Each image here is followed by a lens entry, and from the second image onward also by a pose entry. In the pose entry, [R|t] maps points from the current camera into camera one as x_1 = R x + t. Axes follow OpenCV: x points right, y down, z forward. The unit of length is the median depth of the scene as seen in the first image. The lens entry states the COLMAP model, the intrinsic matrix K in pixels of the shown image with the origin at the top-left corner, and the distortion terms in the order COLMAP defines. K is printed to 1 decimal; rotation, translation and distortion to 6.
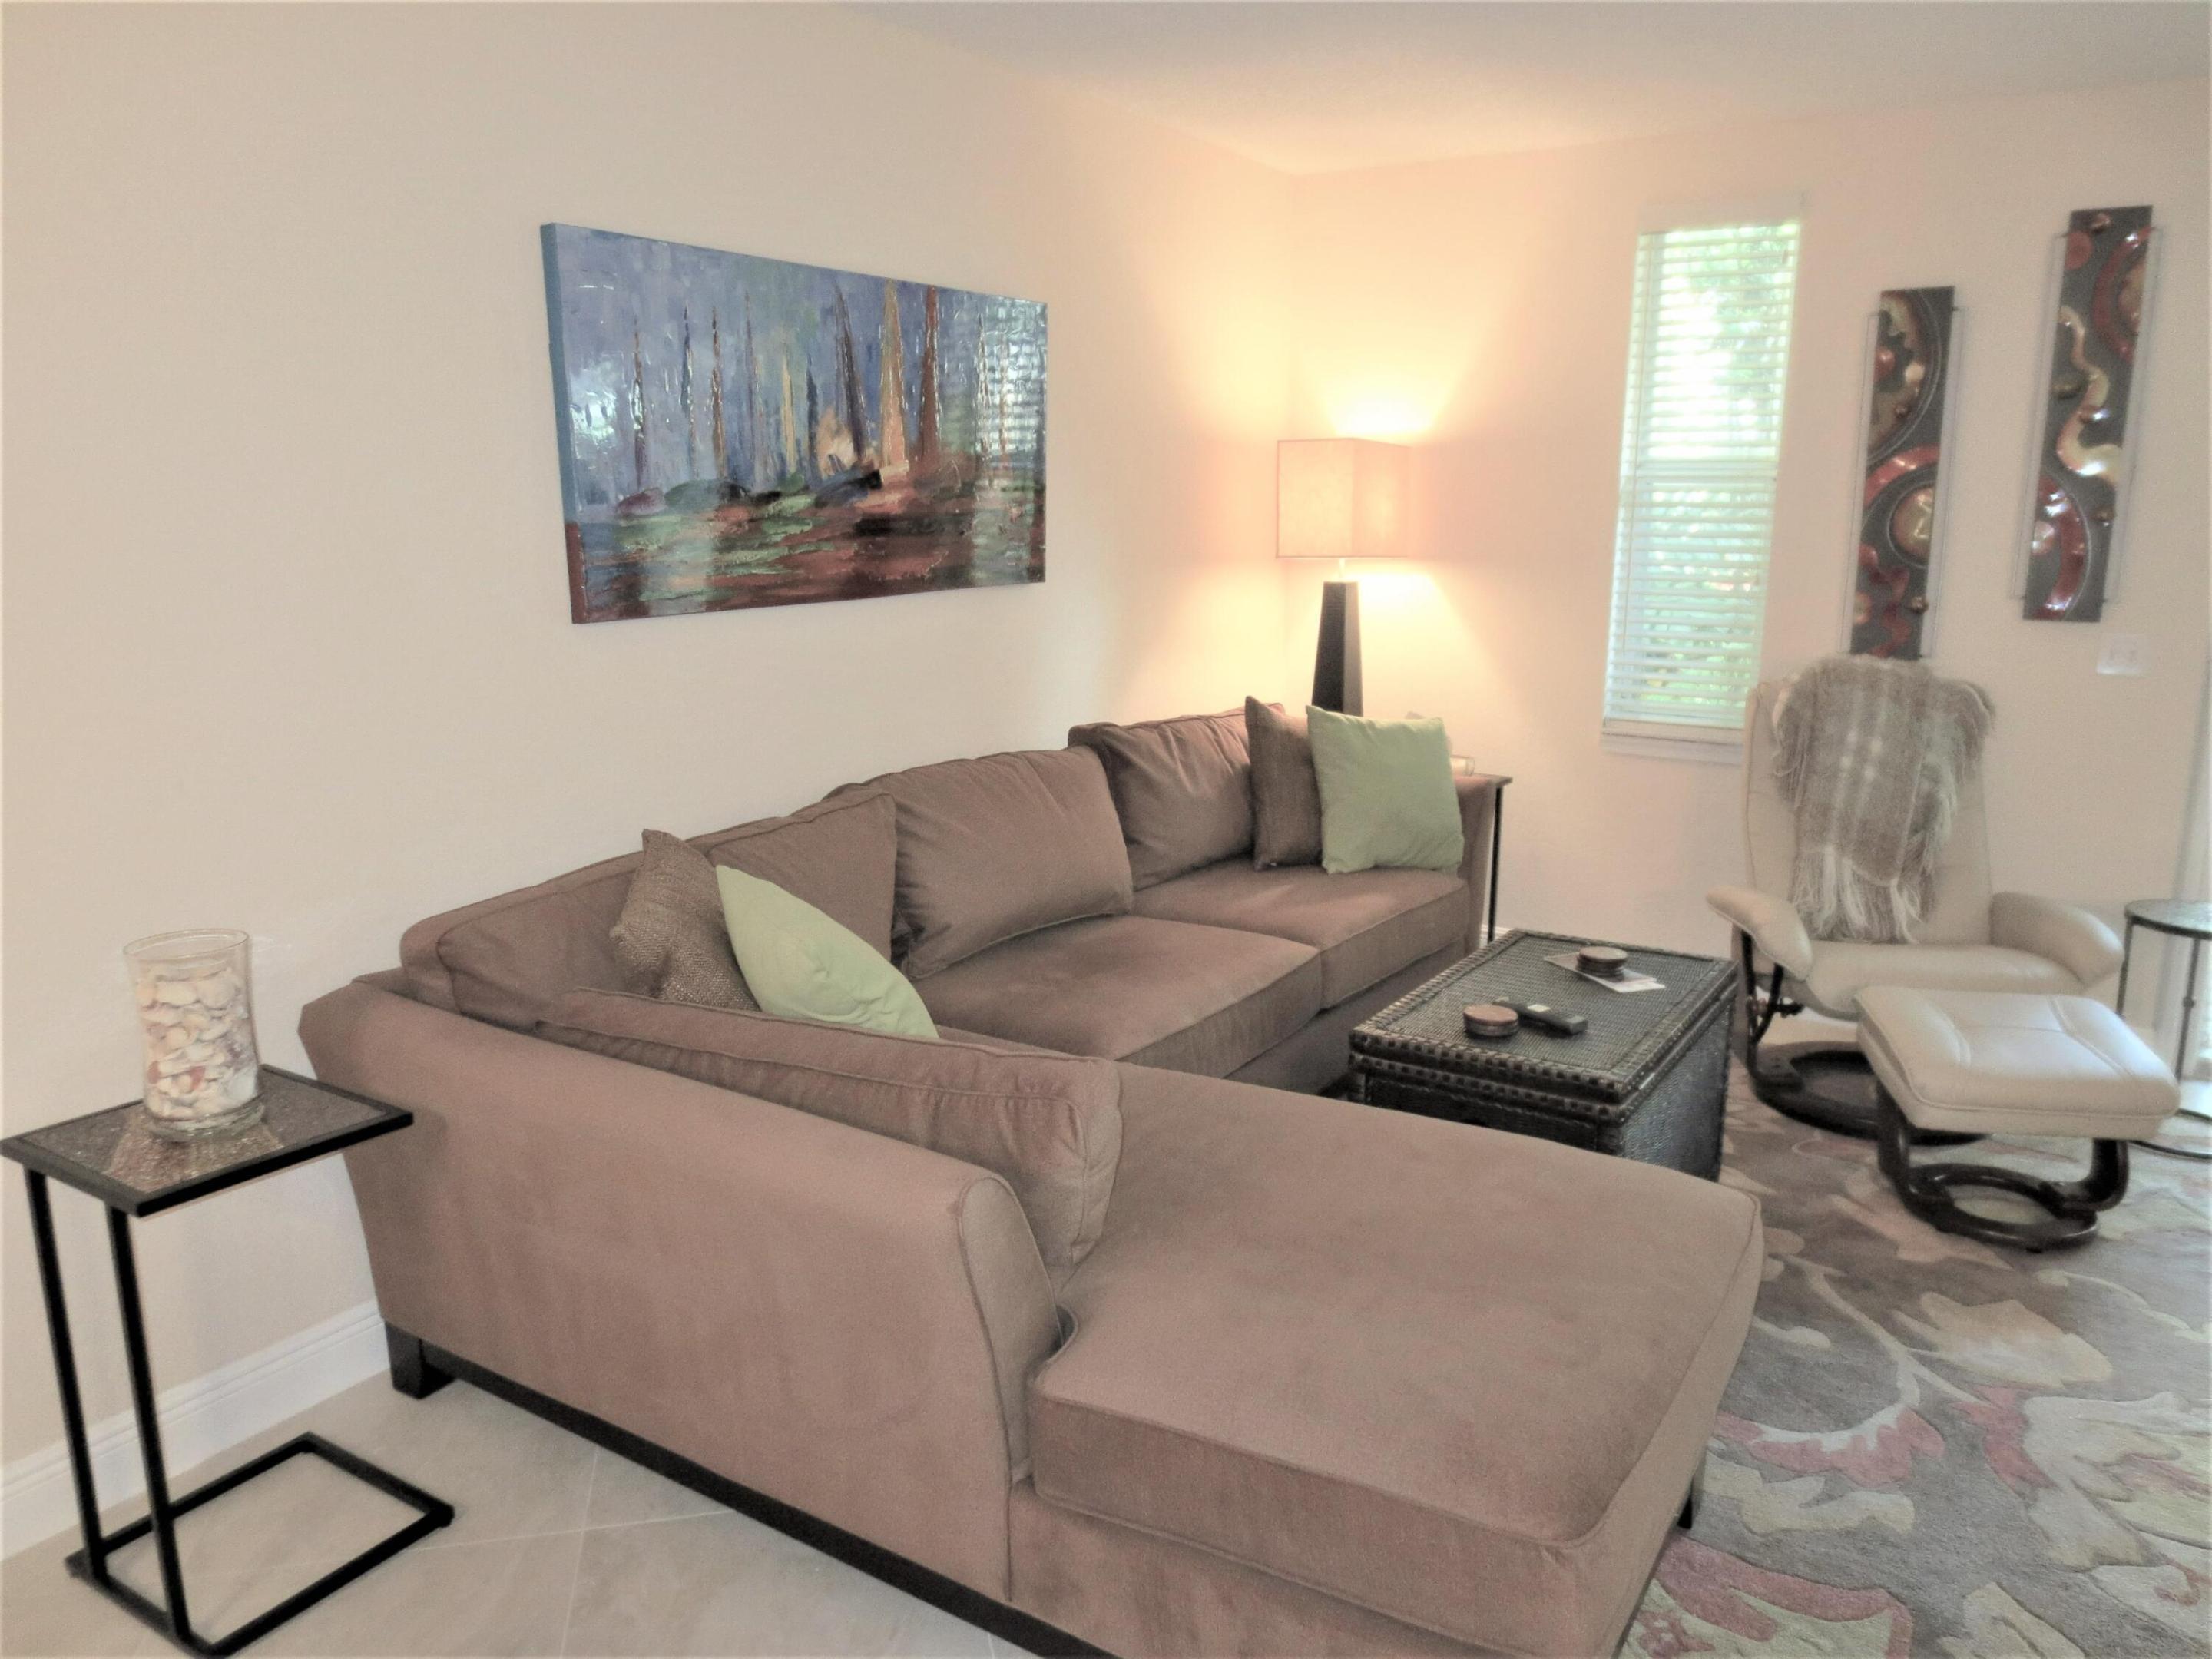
lens RADIAL K [[1566.6, 0, 1106.0], [0, 1566.6, 829.5], [0, 0, 1]] dist [-0.019005, 0.001554]
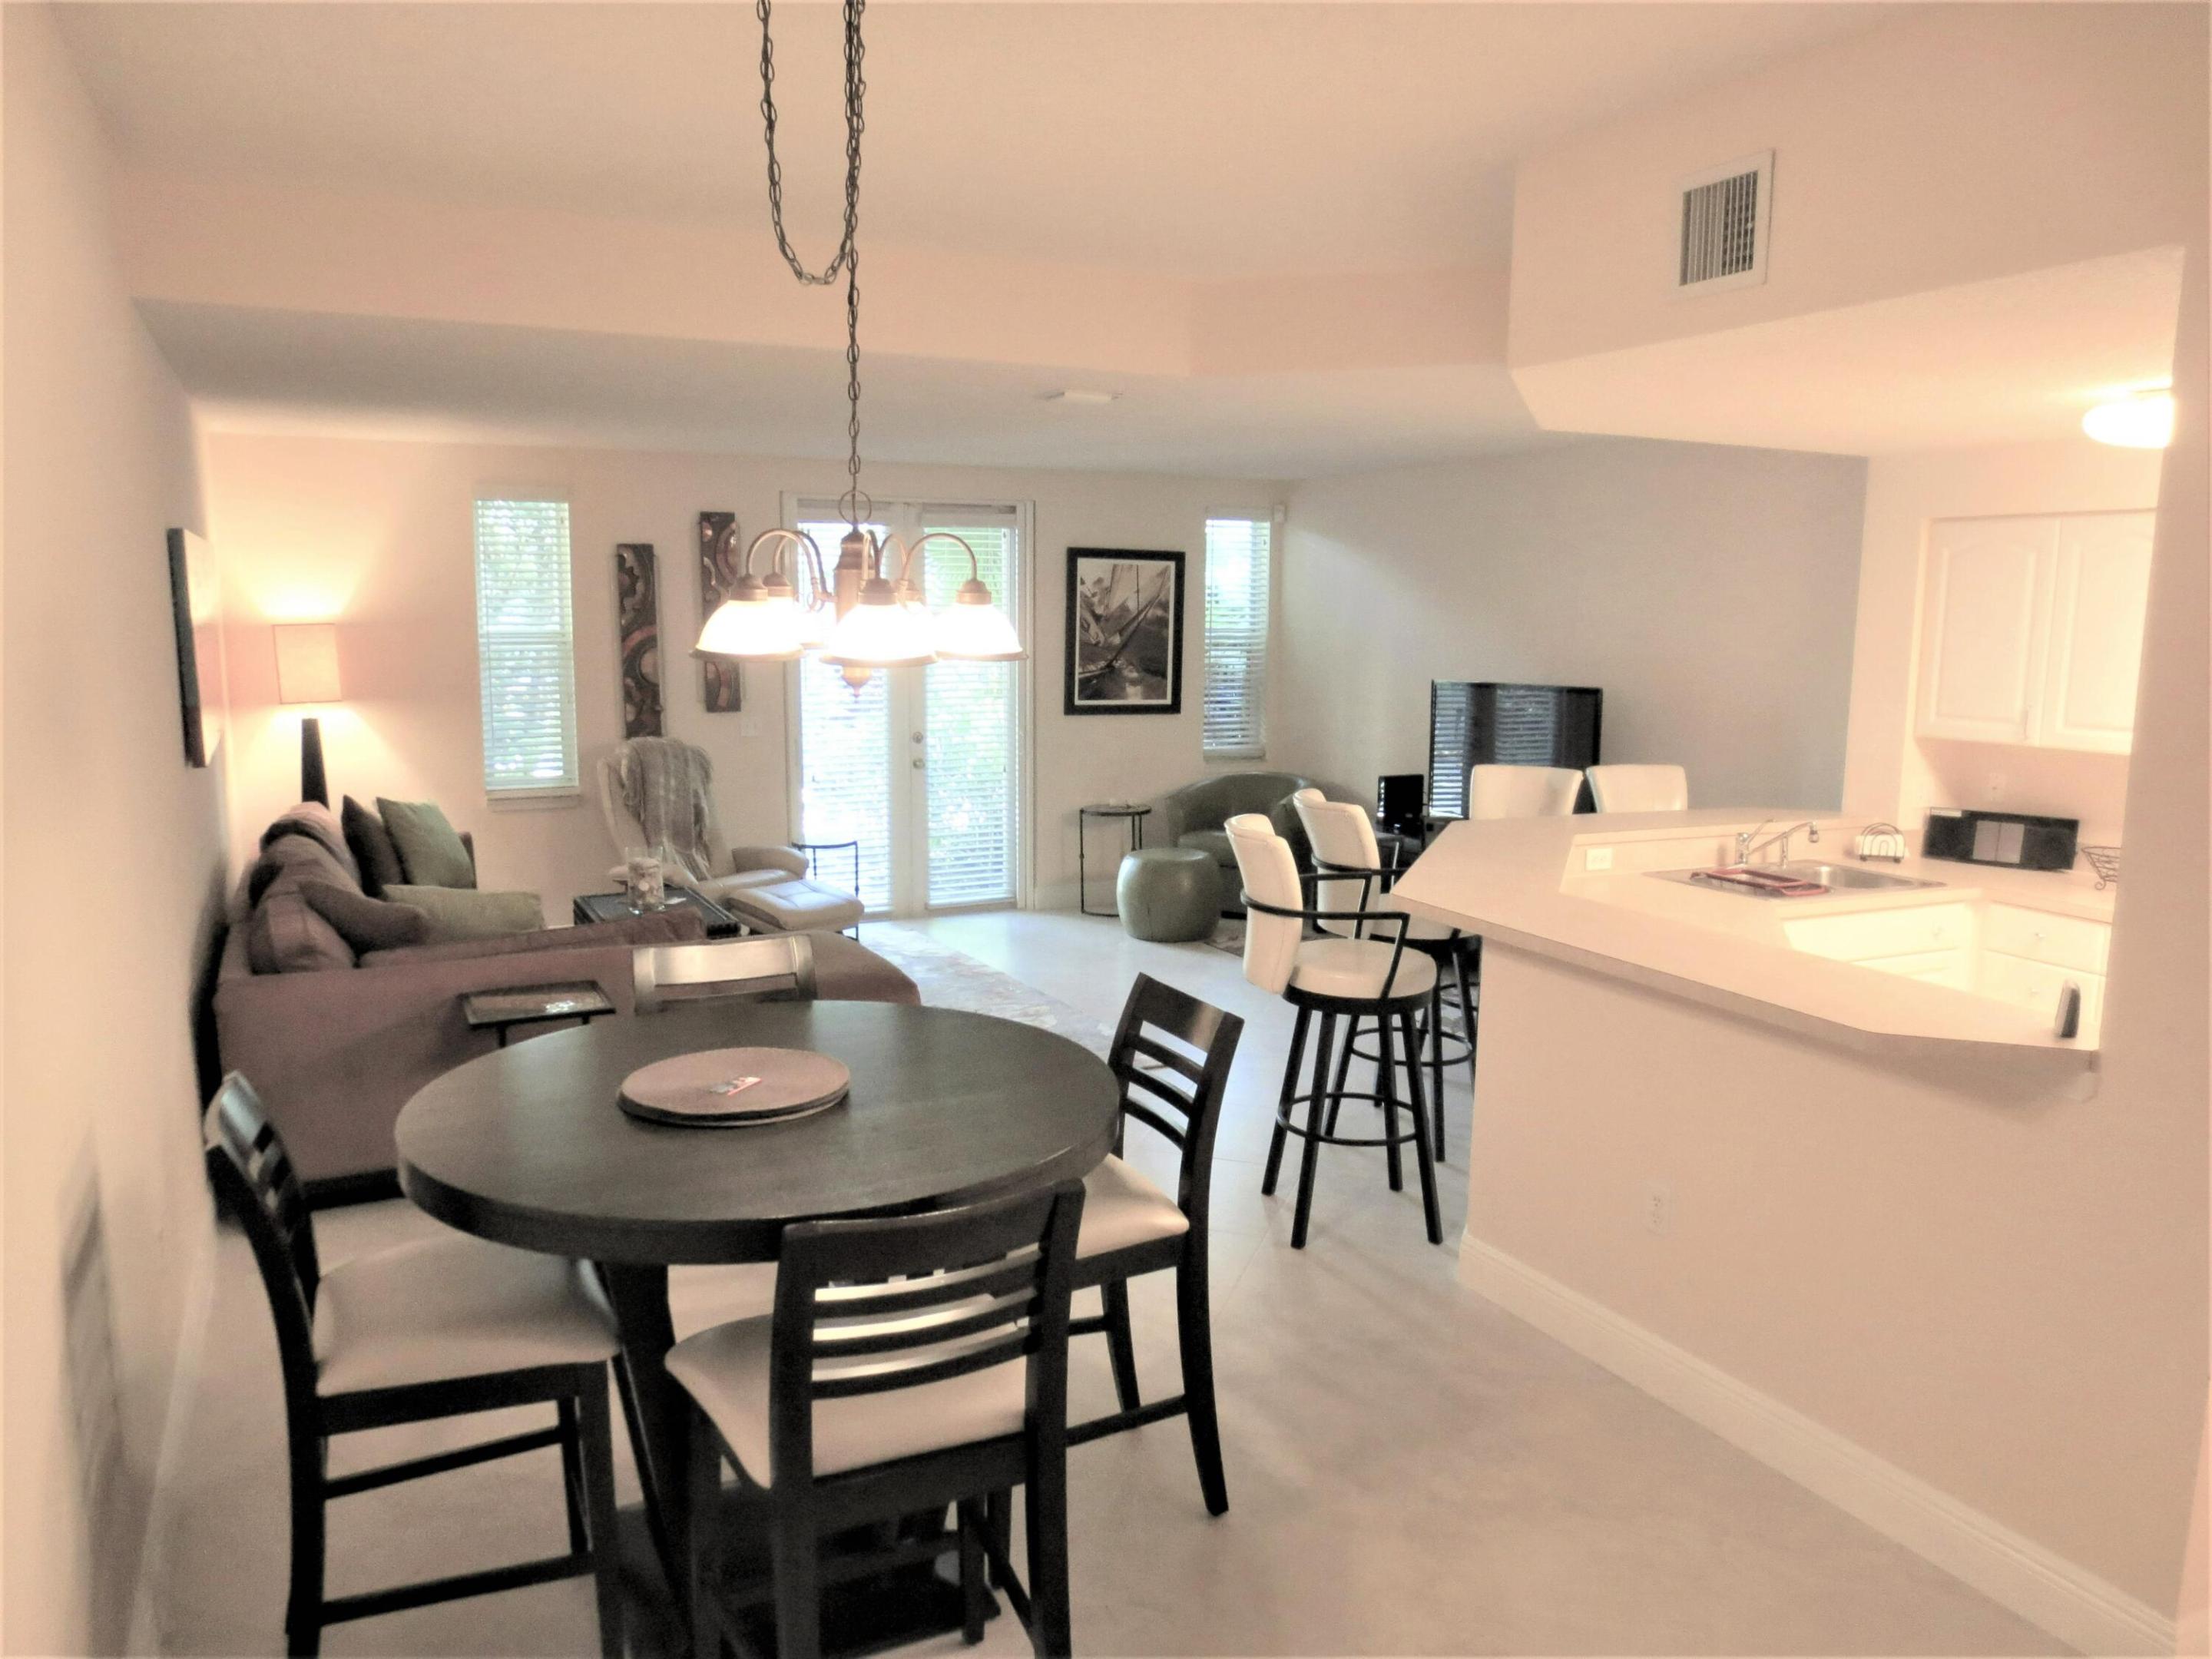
lens RADIAL K [[1541.4, 0, 1106.0], [0, 1541.4, 829.5], [0, 0, 1]] dist [-0.043962, 0.001723]
pose [[0.503980, -0.123870, 0.854787, -0.854510], [0.179838, 0.983022, 0.036420, 0.030362], [-0.844785, 0.135368, 0.517700, -0.416804]]
